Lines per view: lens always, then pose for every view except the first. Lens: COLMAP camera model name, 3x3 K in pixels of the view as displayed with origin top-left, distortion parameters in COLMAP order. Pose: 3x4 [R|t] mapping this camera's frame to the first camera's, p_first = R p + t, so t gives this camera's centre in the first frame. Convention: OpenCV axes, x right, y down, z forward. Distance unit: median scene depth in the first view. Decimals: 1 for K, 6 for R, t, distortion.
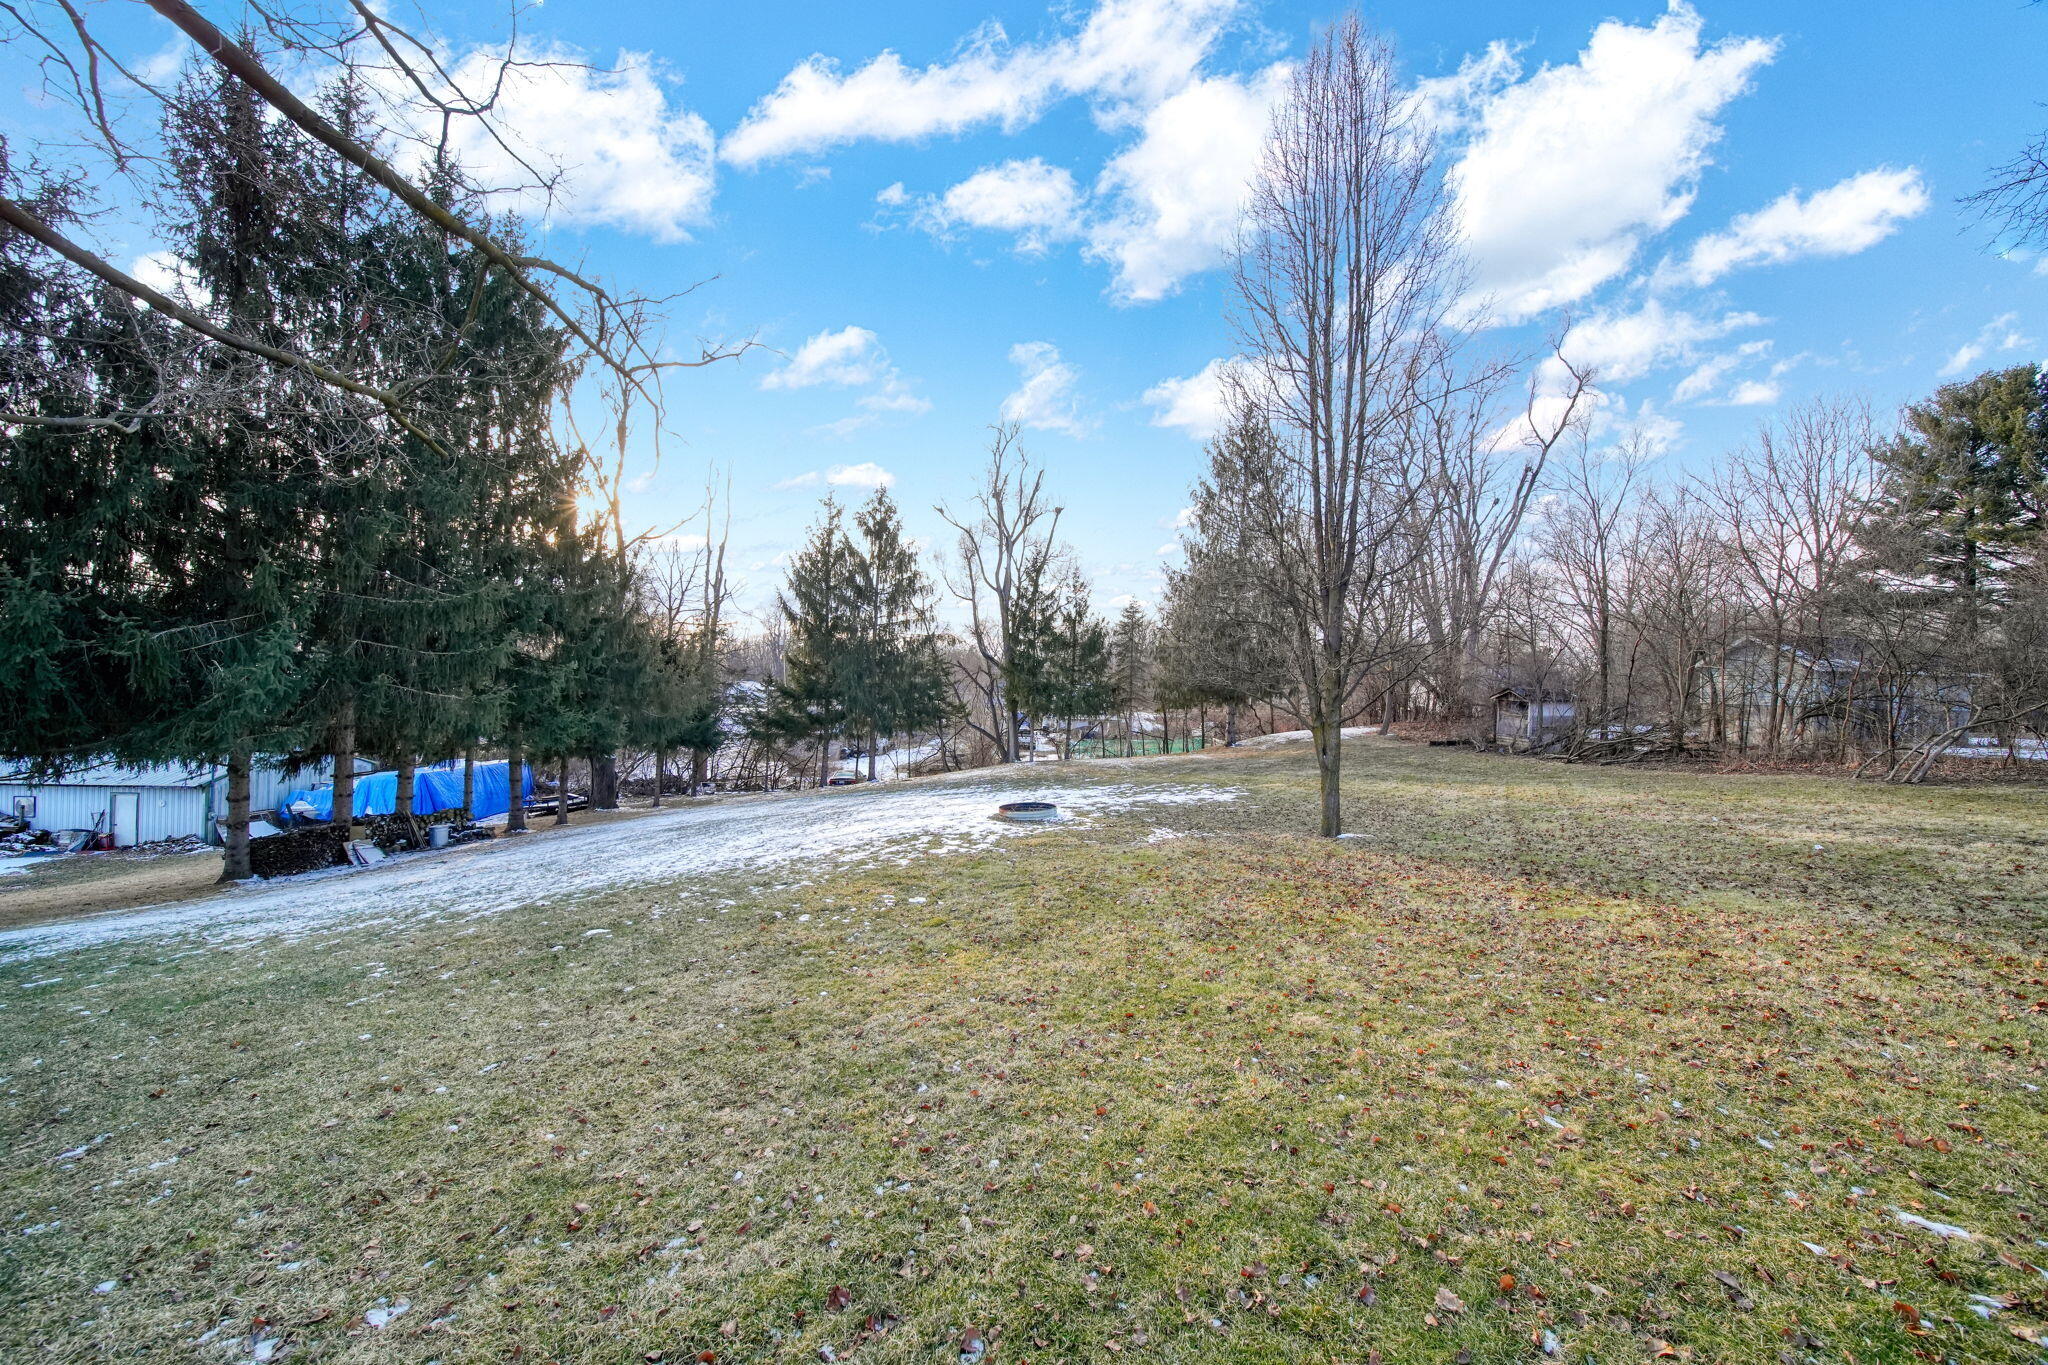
lens RADIAL K [[718.1, 0, 1020.5], [0, 718.1, 682.1], [0, 0, 1]] dist [0.000338, -0.001583]
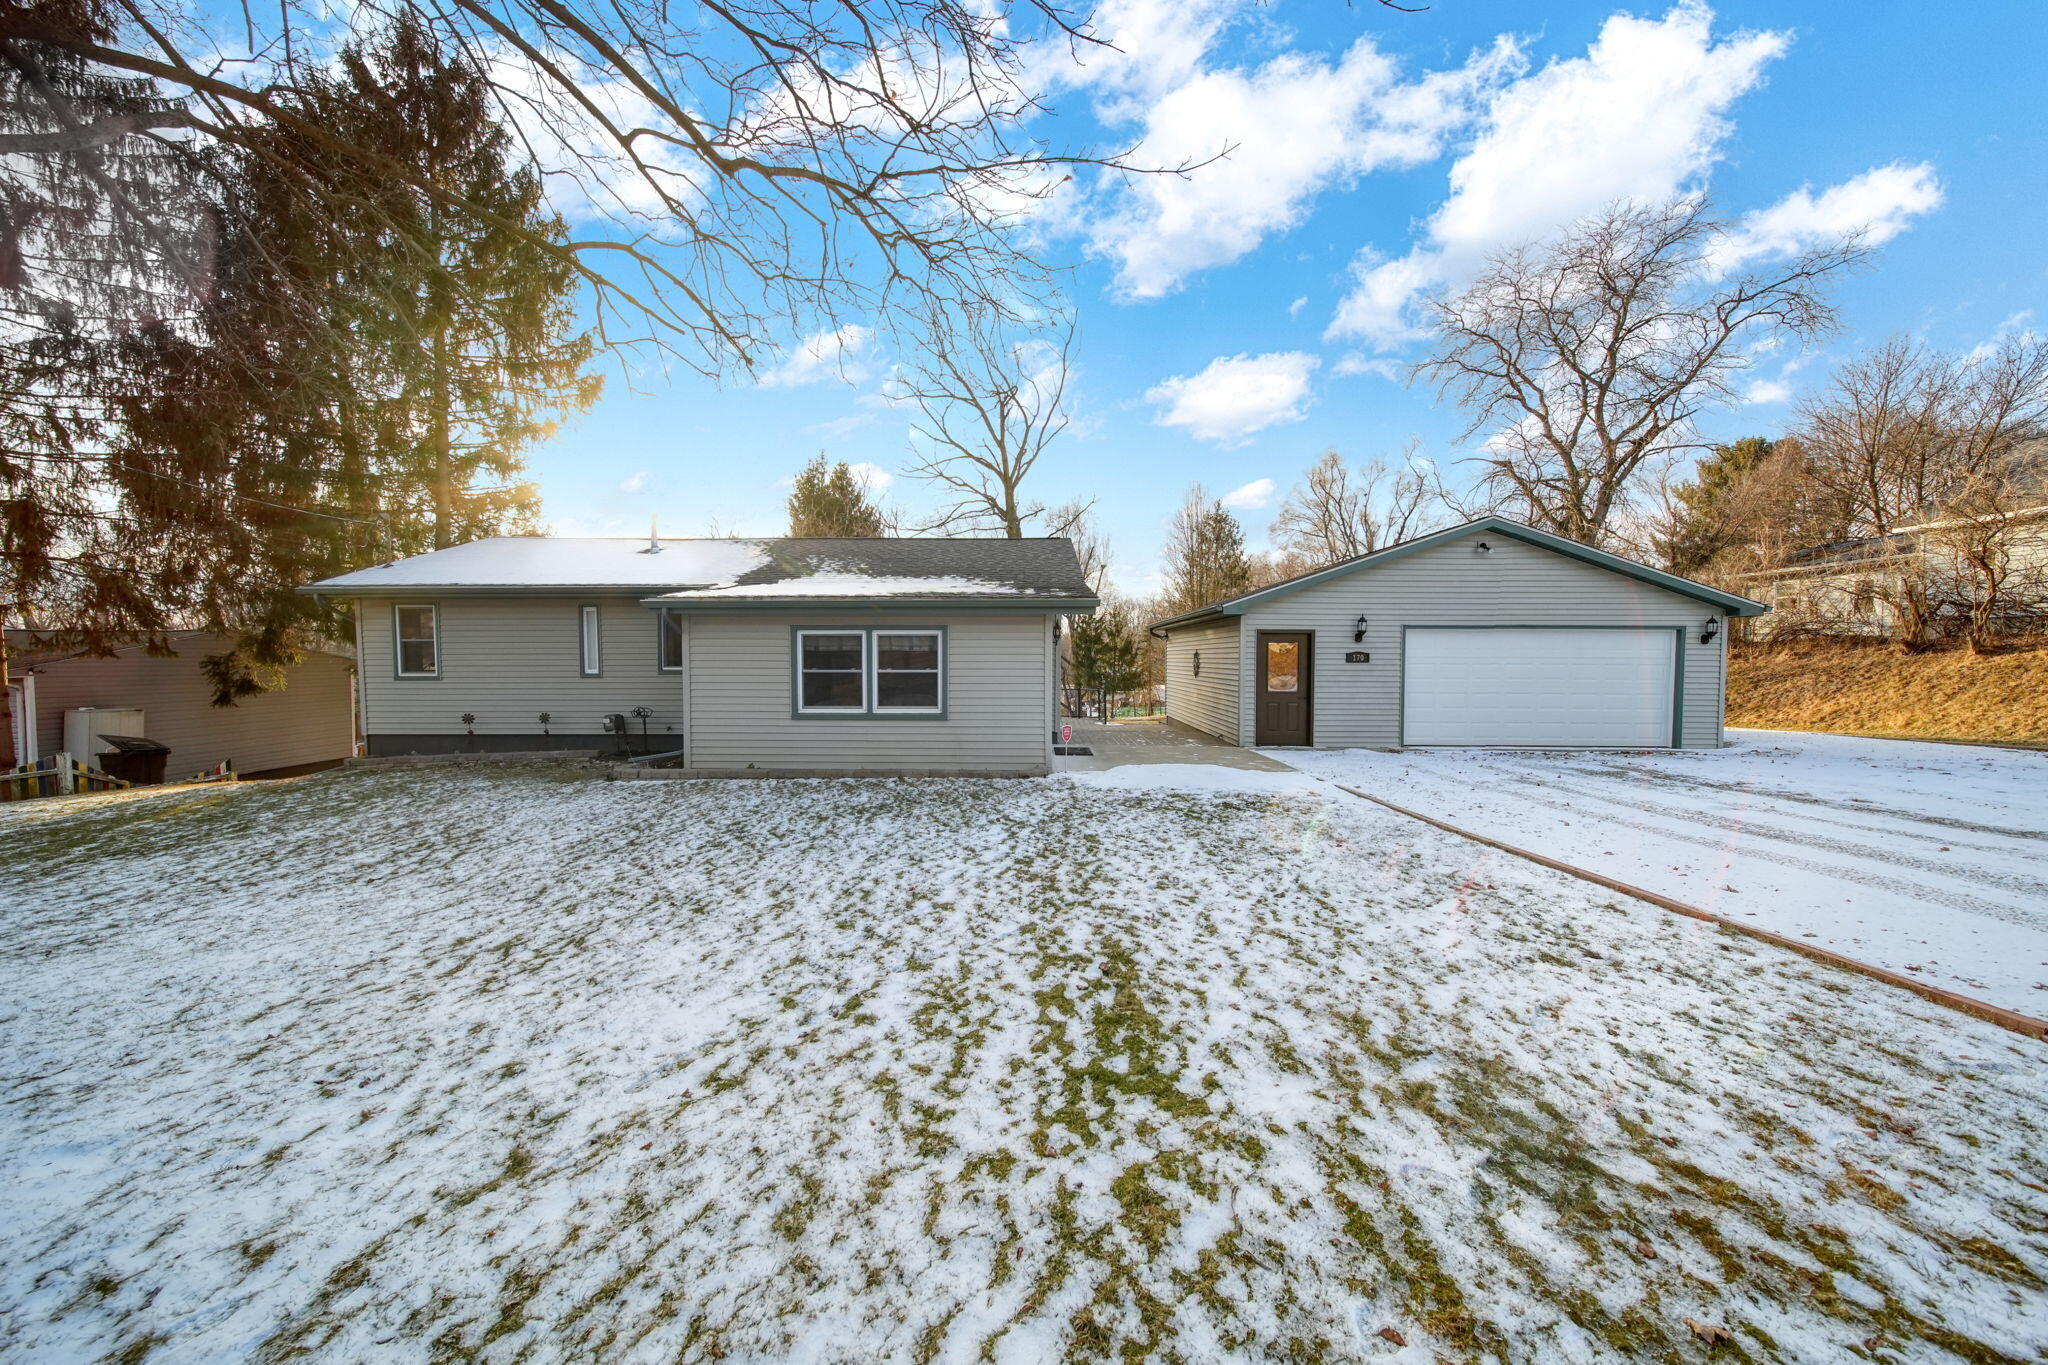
lens RADIAL K [[731.5, 0, 1020.1], [0, 731.5, 679.6], [0, 0, 1]] dist [-0.001813, -0.000162]
pose [[0.998329, -0.027863, -0.050619, -0.060572], [0.029562, 0.999014, 0.033136, -0.044148], [0.049646, -0.034577, 0.998168, -0.706582]]
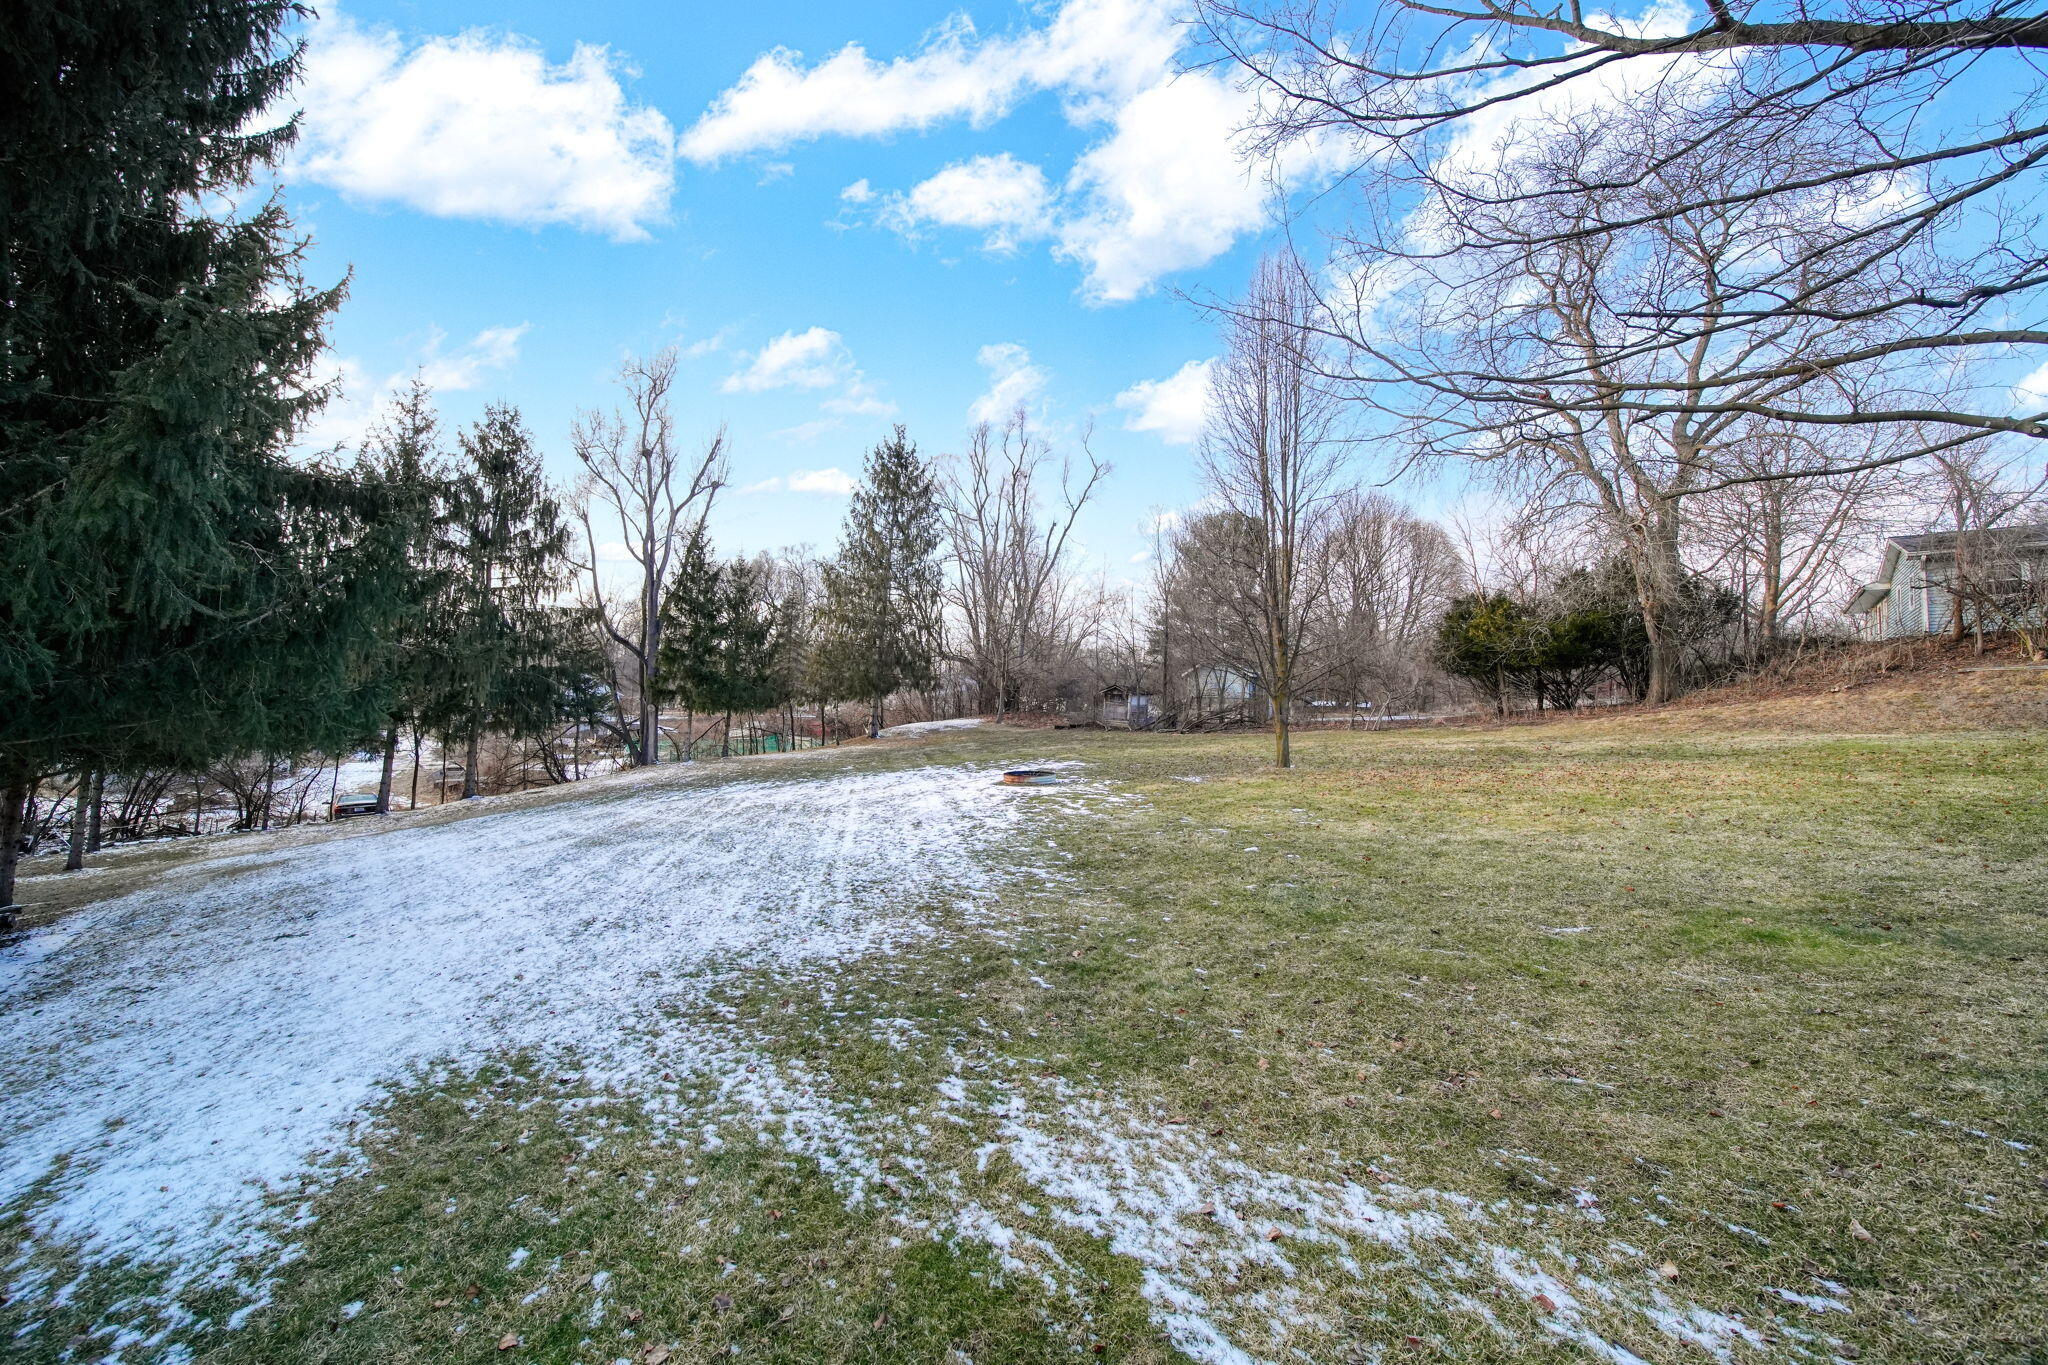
lens RADIAL K [[731.5, 0, 1020.1], [0, 731.5, 679.6], [0, 0, 1]] dist [-0.001813, -0.000162]
pose [[0.726173, 0.024695, 0.687068, -0.317245], [-0.019508, 0.999692, -0.015313, 0.016044], [-0.687235, -0.002283, 0.726432, 0.064072]]
